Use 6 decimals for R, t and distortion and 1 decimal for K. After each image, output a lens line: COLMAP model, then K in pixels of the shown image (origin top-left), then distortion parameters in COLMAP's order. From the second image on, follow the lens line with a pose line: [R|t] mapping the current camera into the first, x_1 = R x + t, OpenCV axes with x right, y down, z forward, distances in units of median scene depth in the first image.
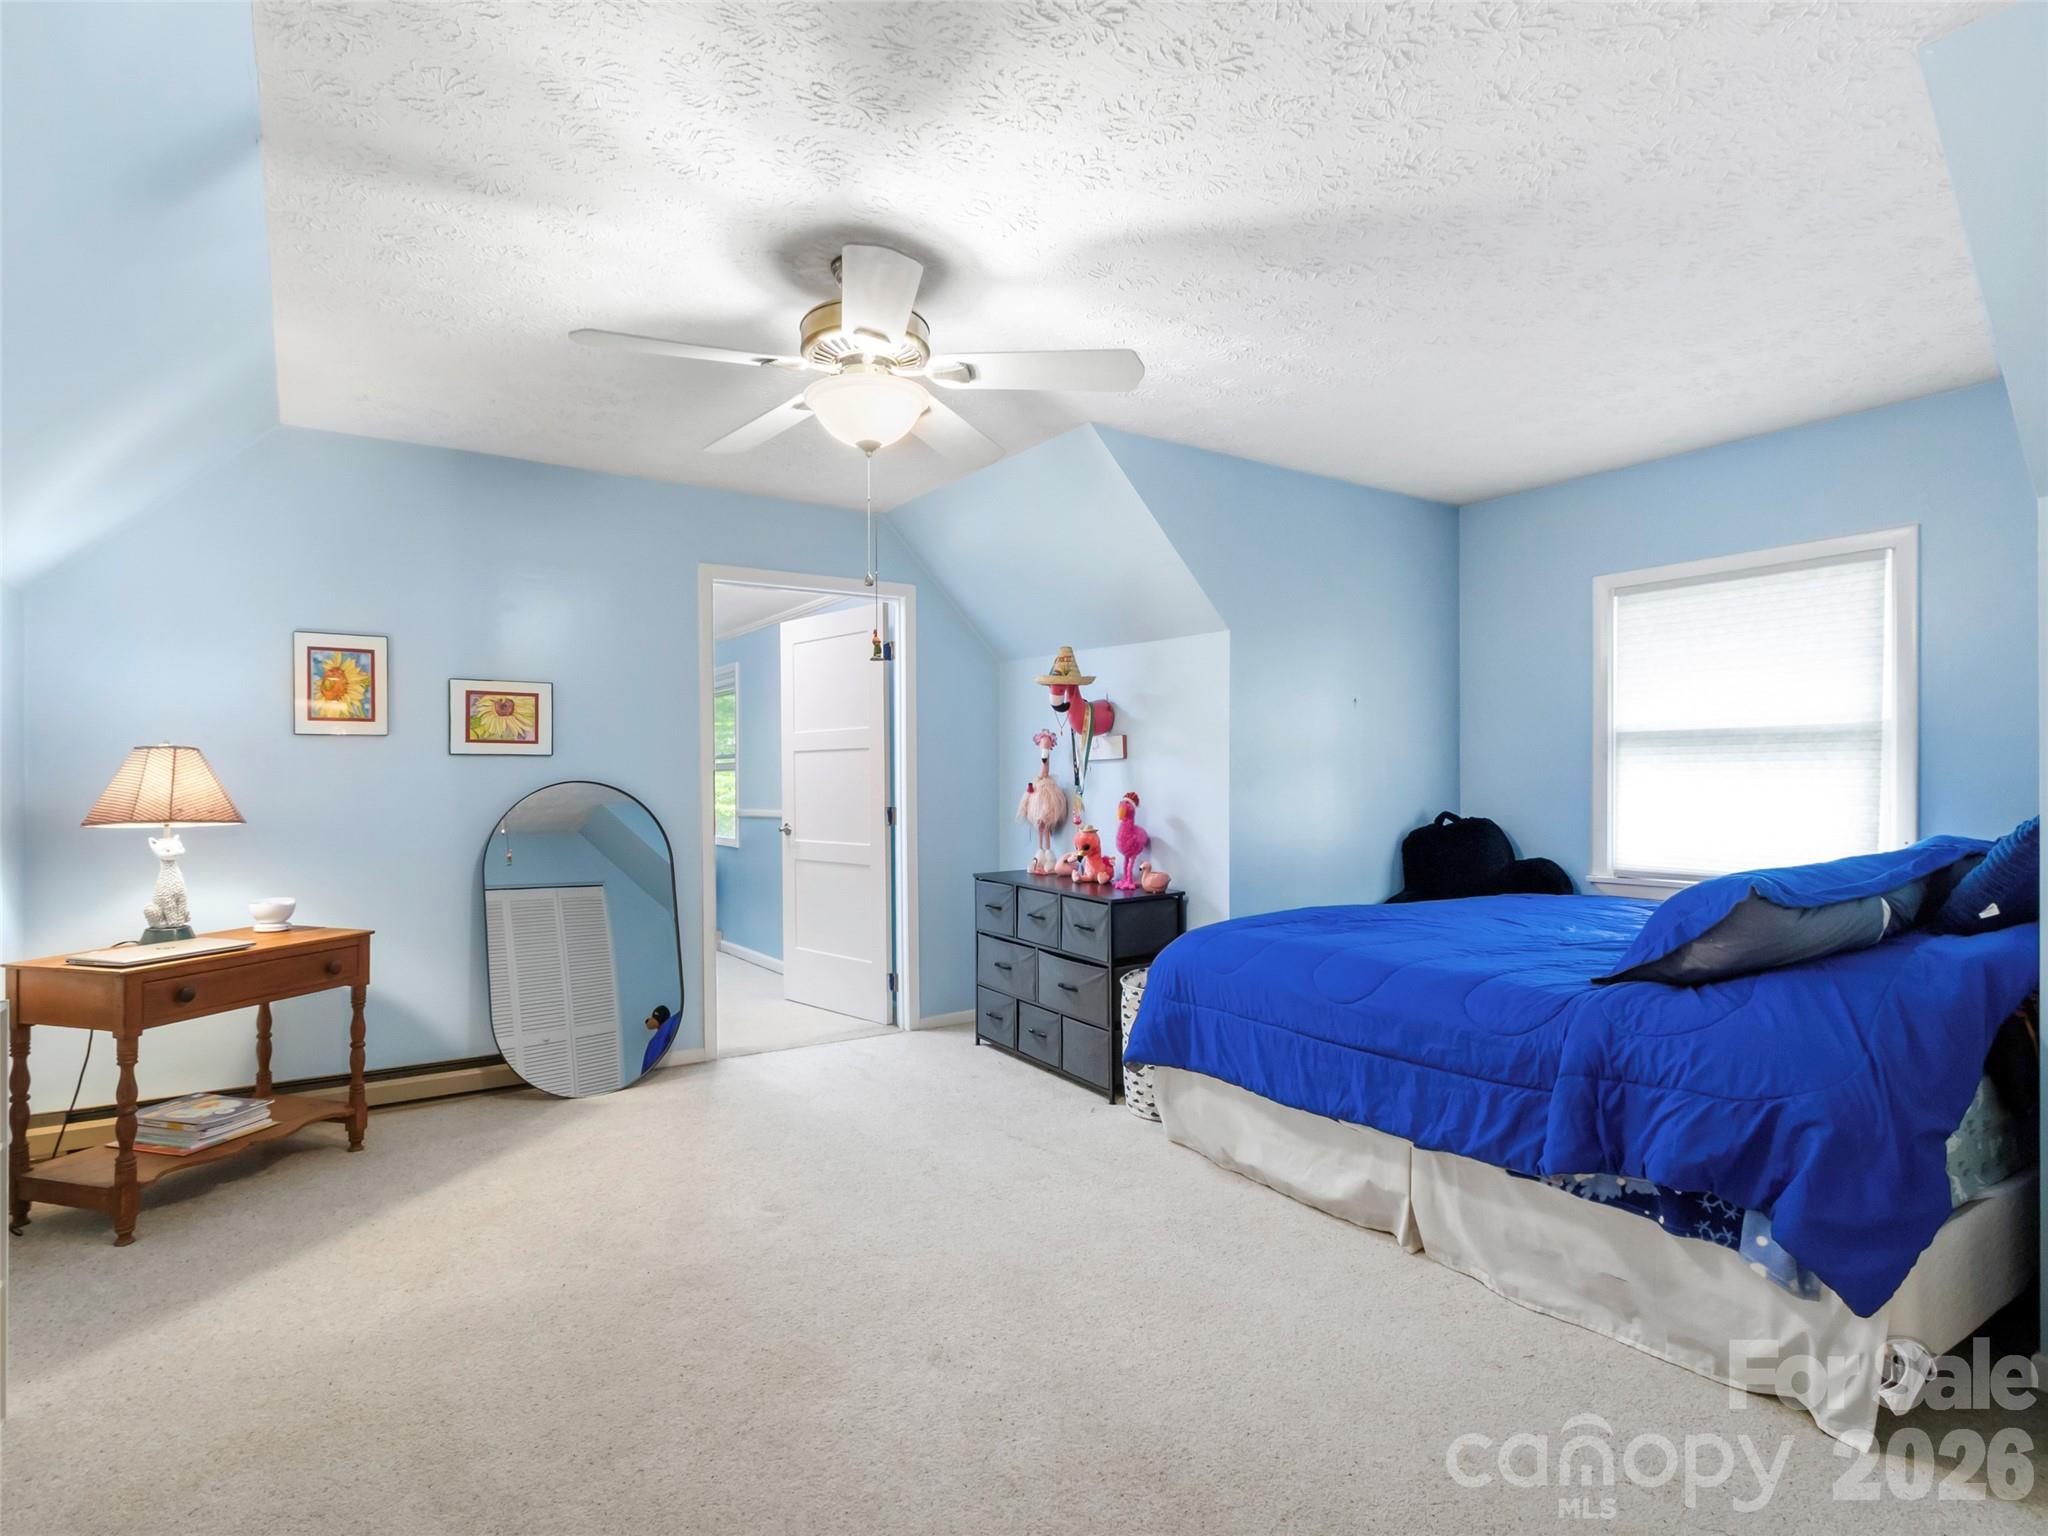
lens RADIAL K [[1069.8, 0, 1004.2], [0, 1069.8, 795.3], [0, 0, 1]] dist [0.002326, 0.000242]
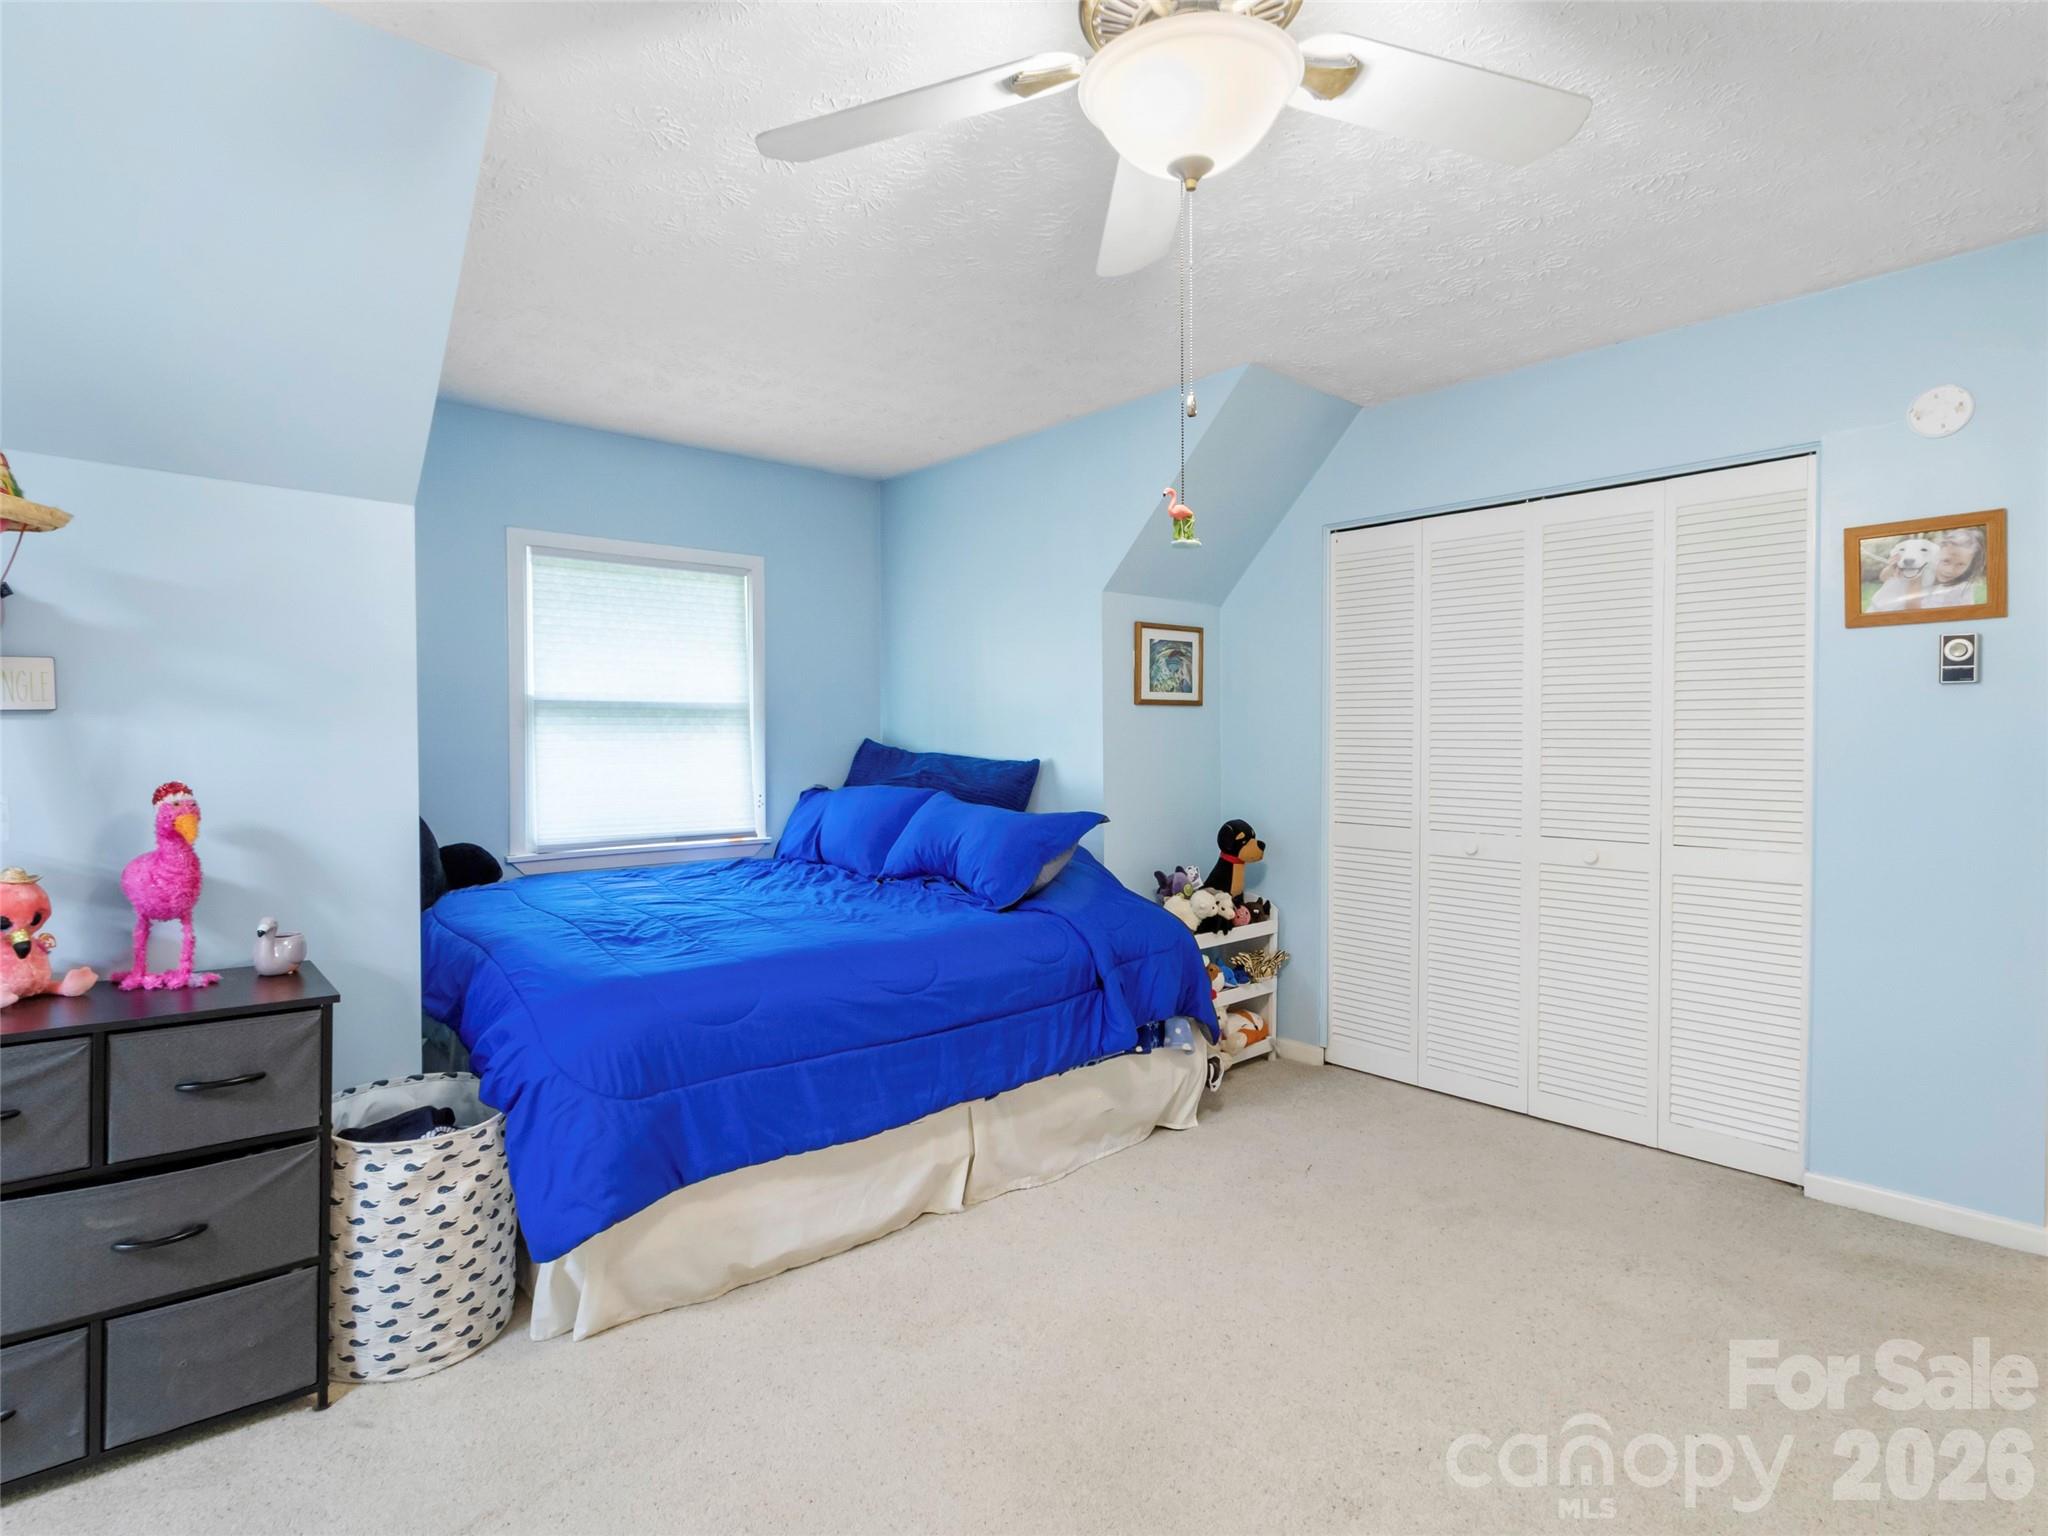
lens RADIAL K [[1069.6, 0, 1024.0], [0, 1069.6, 768.0], [0, 0, 1]] dist [0.004184, 0.001540]
pose [[-0.144545, -0.022113, 0.989251, -0.435266], [0.022261, 0.999425, 0.025593, -0.014258], [-0.989248, 0.025721, -0.143970, 0.743981]]
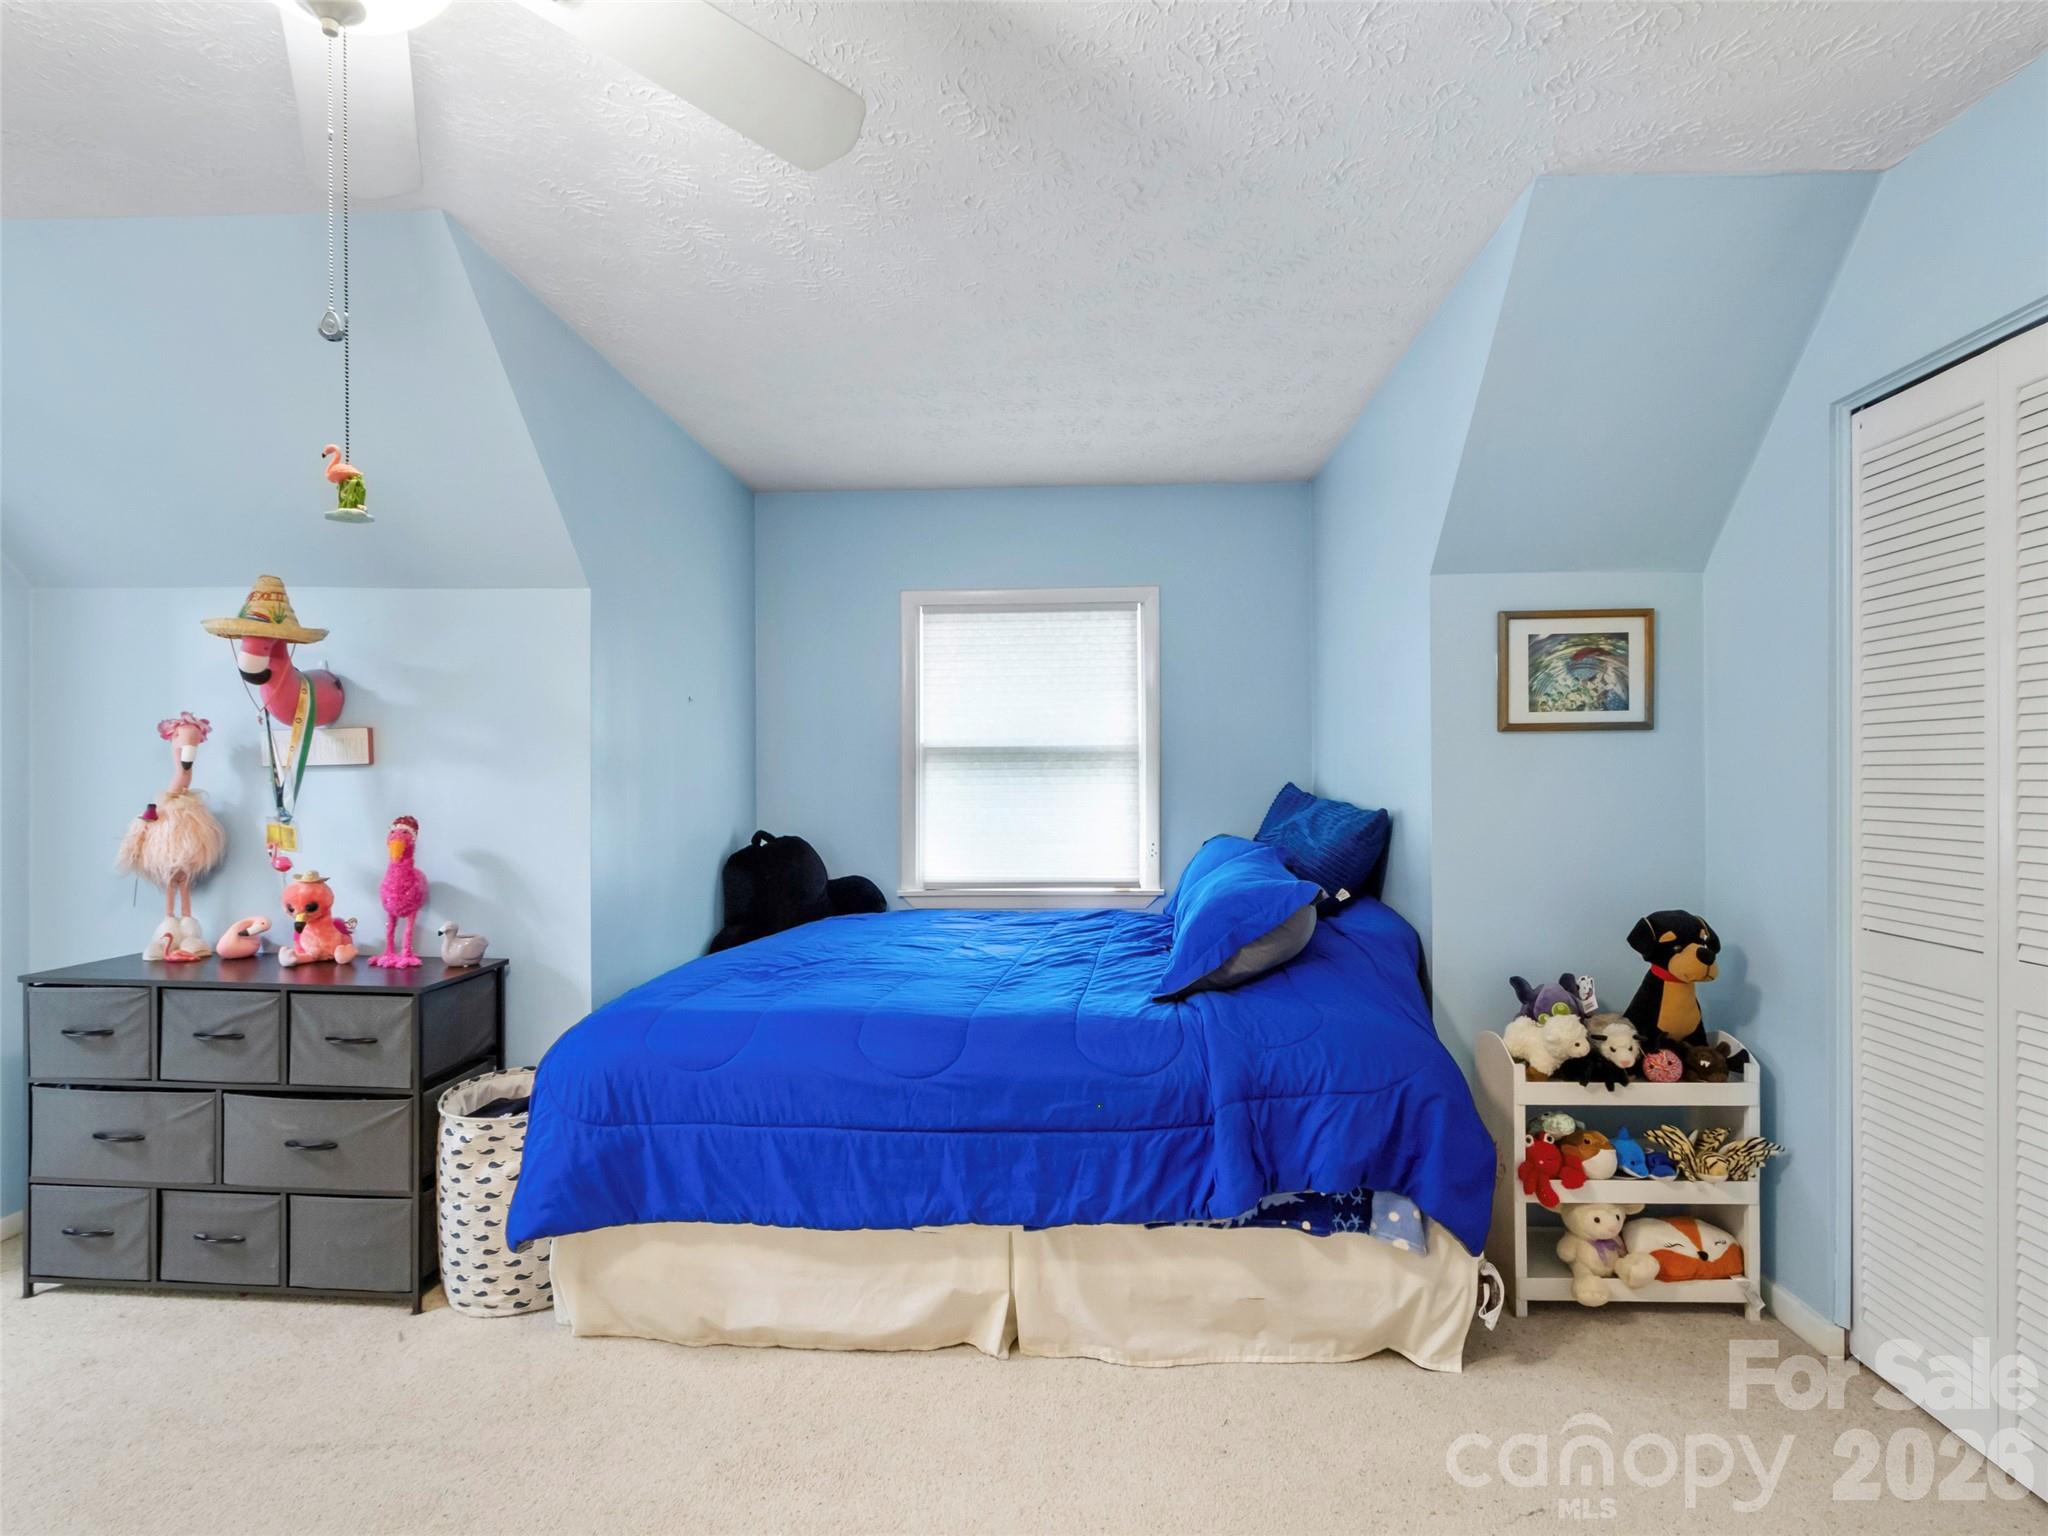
lens RADIAL K [[1069.8, 0, 1004.2], [0, 1069.8, 795.3], [0, 0, 1]] dist [0.002326, 0.000242]
pose [[0.586719, -0.004997, 0.809775, -0.205230], [0.017161, 0.999833, -0.006265, -0.005617], [-0.809609, 0.017572, 0.586707, 0.346112]]
